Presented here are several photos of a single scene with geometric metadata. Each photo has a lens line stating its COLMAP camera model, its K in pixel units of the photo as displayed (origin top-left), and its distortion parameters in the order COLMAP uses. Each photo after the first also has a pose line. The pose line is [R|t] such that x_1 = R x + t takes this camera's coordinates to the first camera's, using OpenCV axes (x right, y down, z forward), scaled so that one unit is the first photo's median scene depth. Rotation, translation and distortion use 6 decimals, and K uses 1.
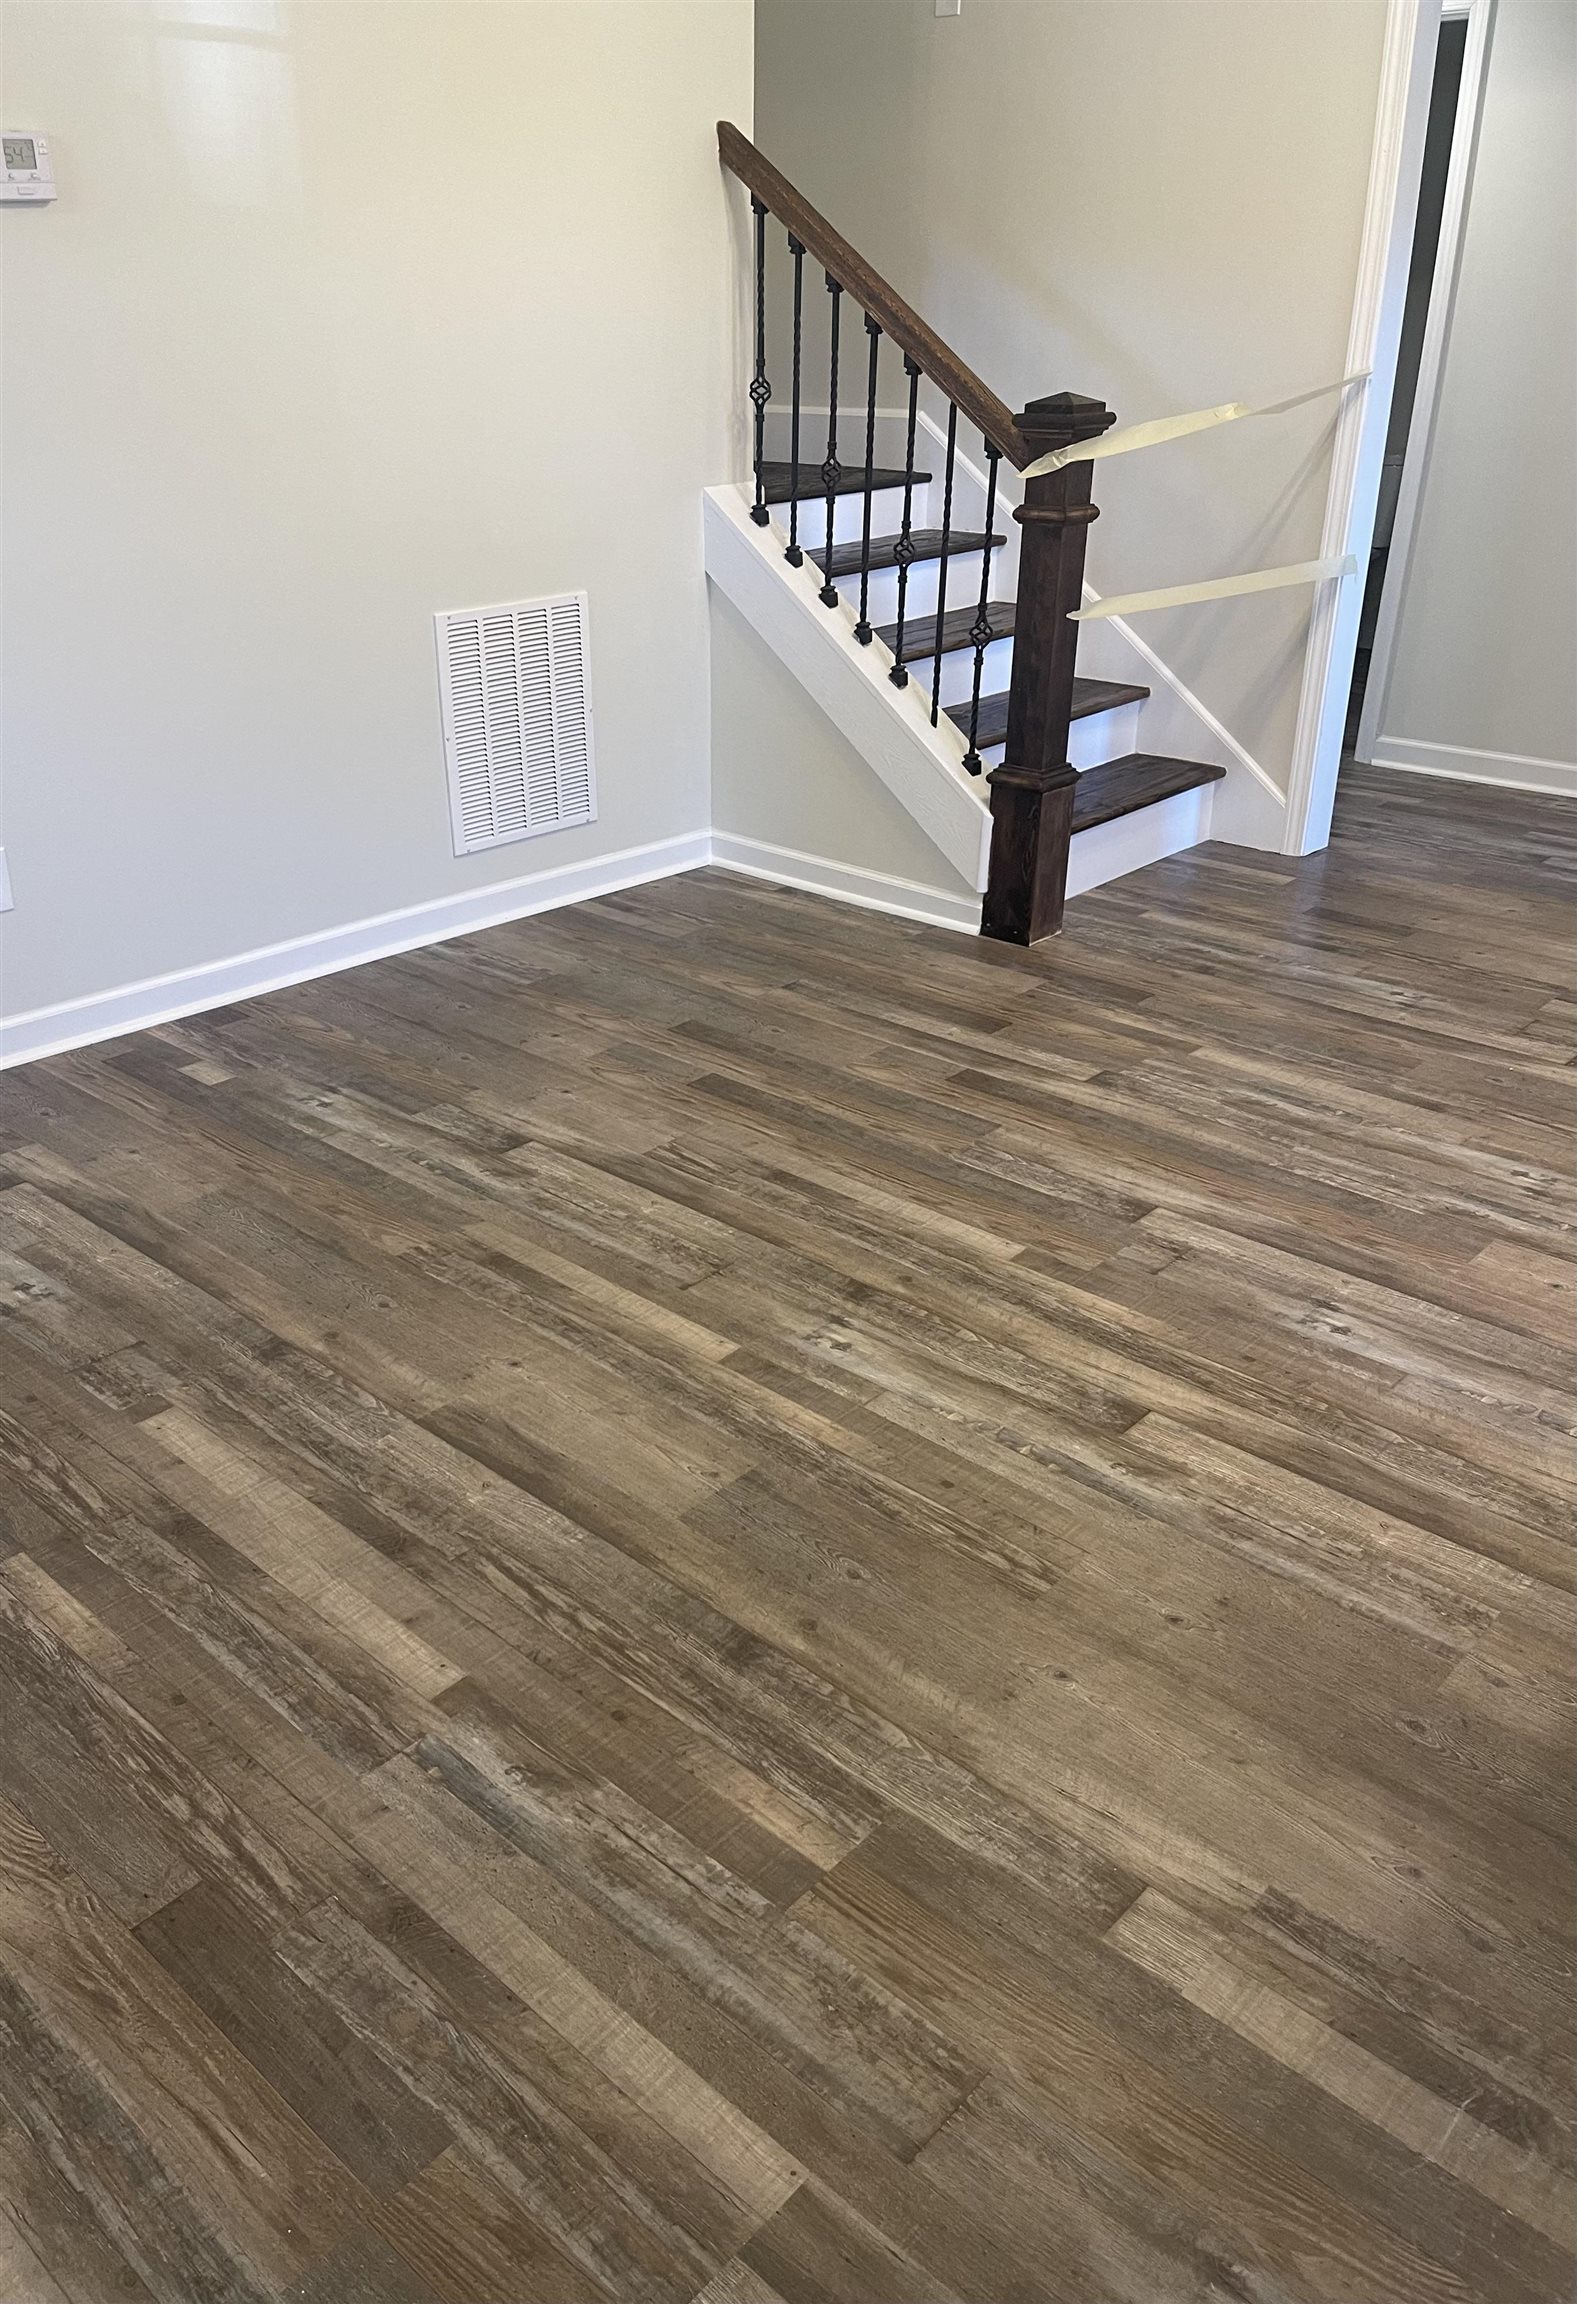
lens RADIAL K [[1758.7, 0, 683.3], [0, 1758.7, 1157.0], [0, 0, 1]] dist [0.038046, -0.024398]
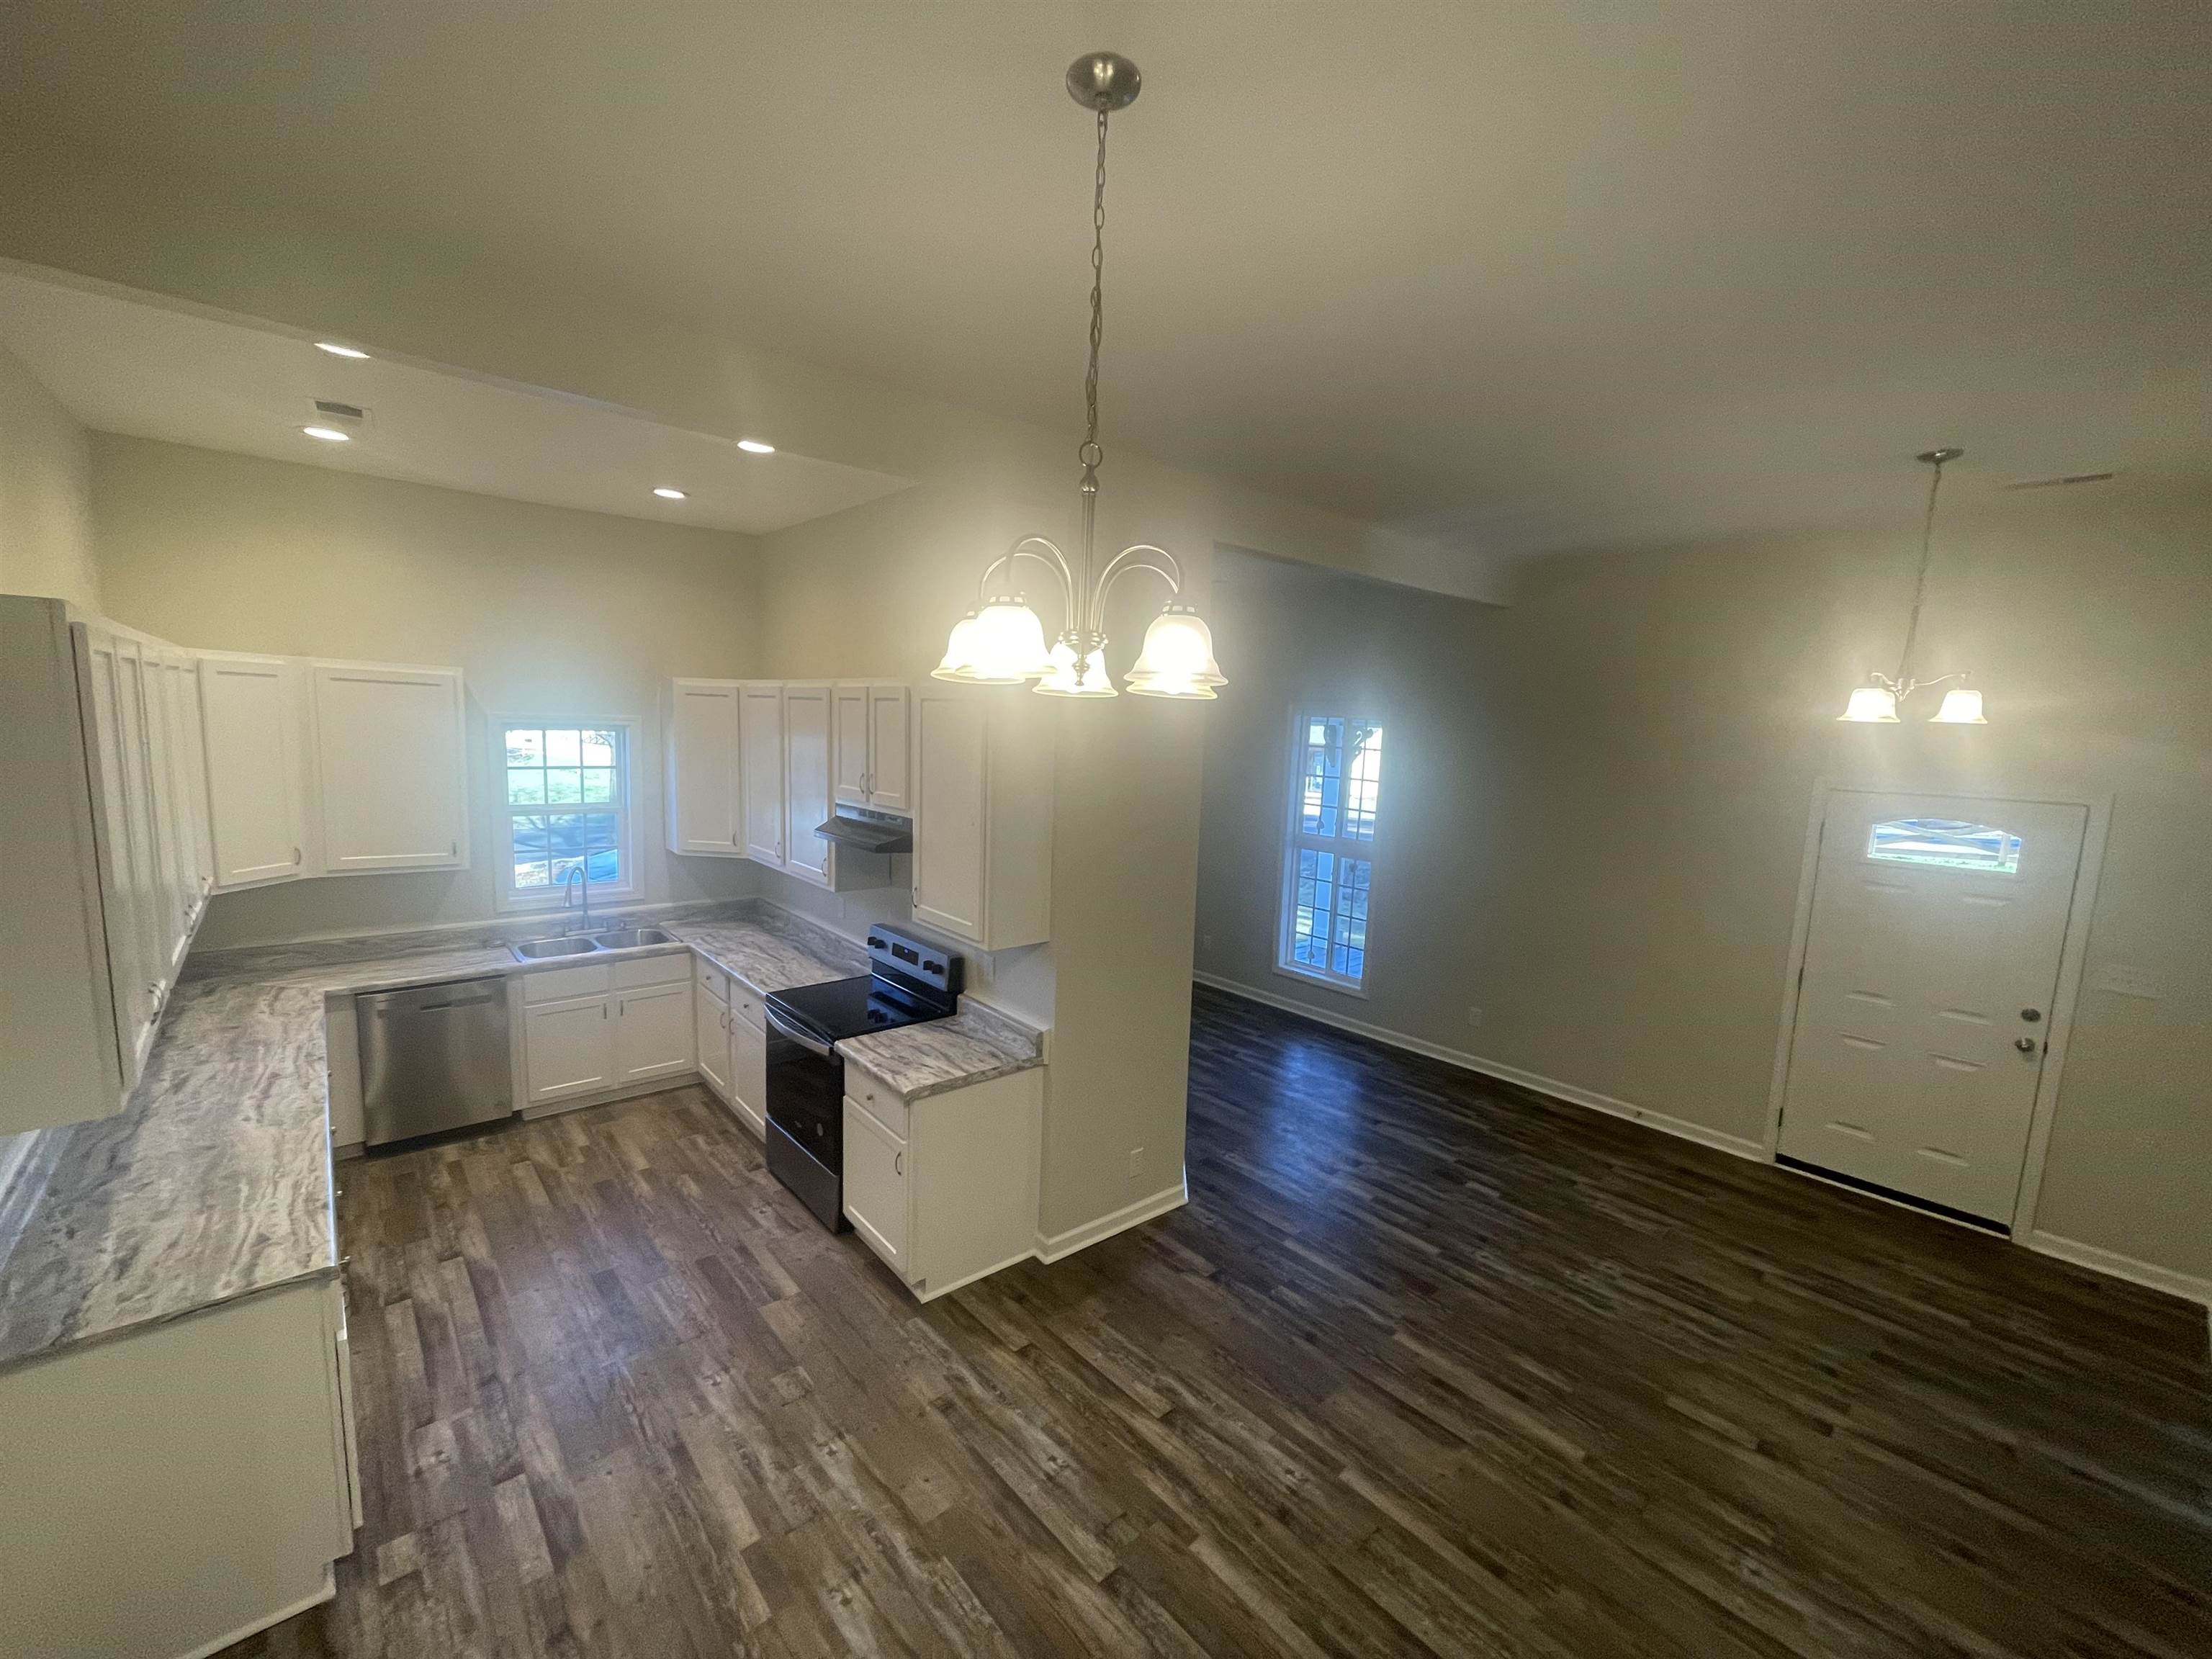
lens RADIAL K [[892.0, 0, 1109.4], [0, 892.0, 842.3], [0, 0, 1]] dist [-0.006160, 0.002674]
pose [[-0.997513, -0.037235, 0.059843, 0.251236], [0.002061, 0.833292, 0.552830, -1.035577], [-0.070452, 0.551578, -0.831143, 1.380135]]
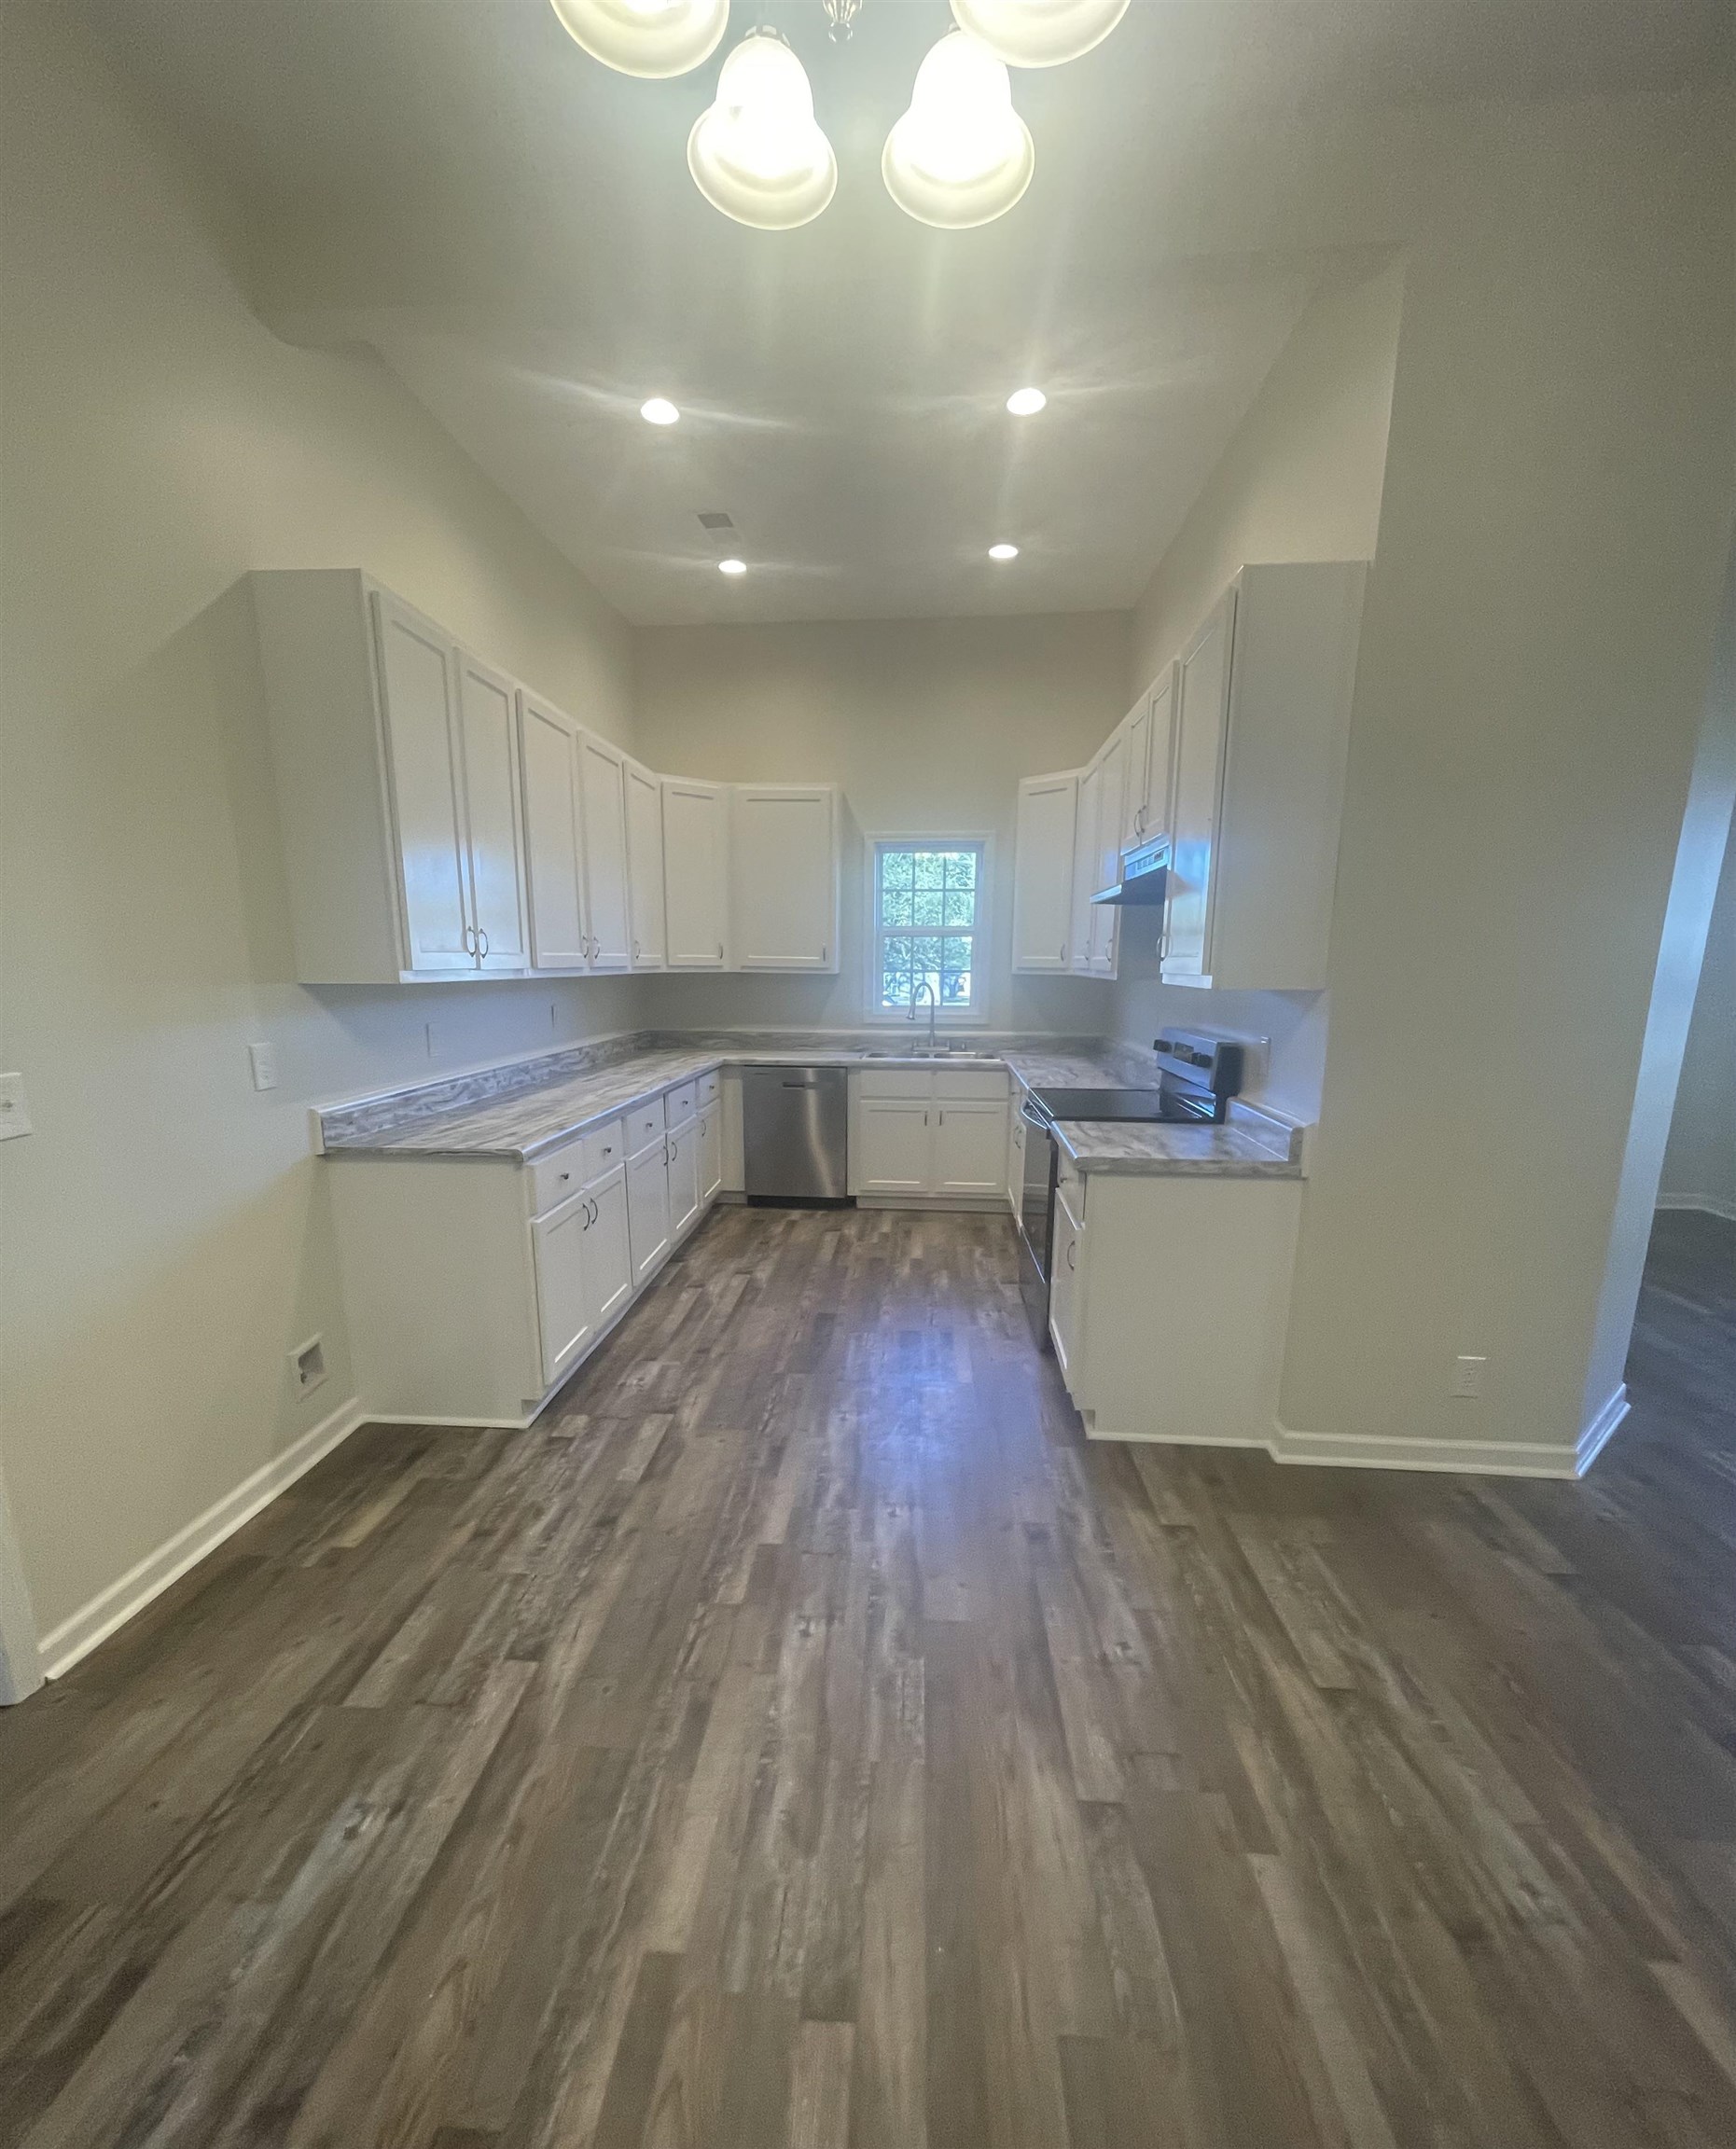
lens RADIAL K [[936.1, 0, 857.2], [0, 936.1, 1152.8], [0, 0, 1]] dist [-0.009142, 0.003835]
pose [[-0.646480, -0.145998, 0.748832, -0.005765], [0.336867, 0.826034, 0.451873, -0.623940], [-0.684532, 0.544383, -0.484832, 1.222751]]
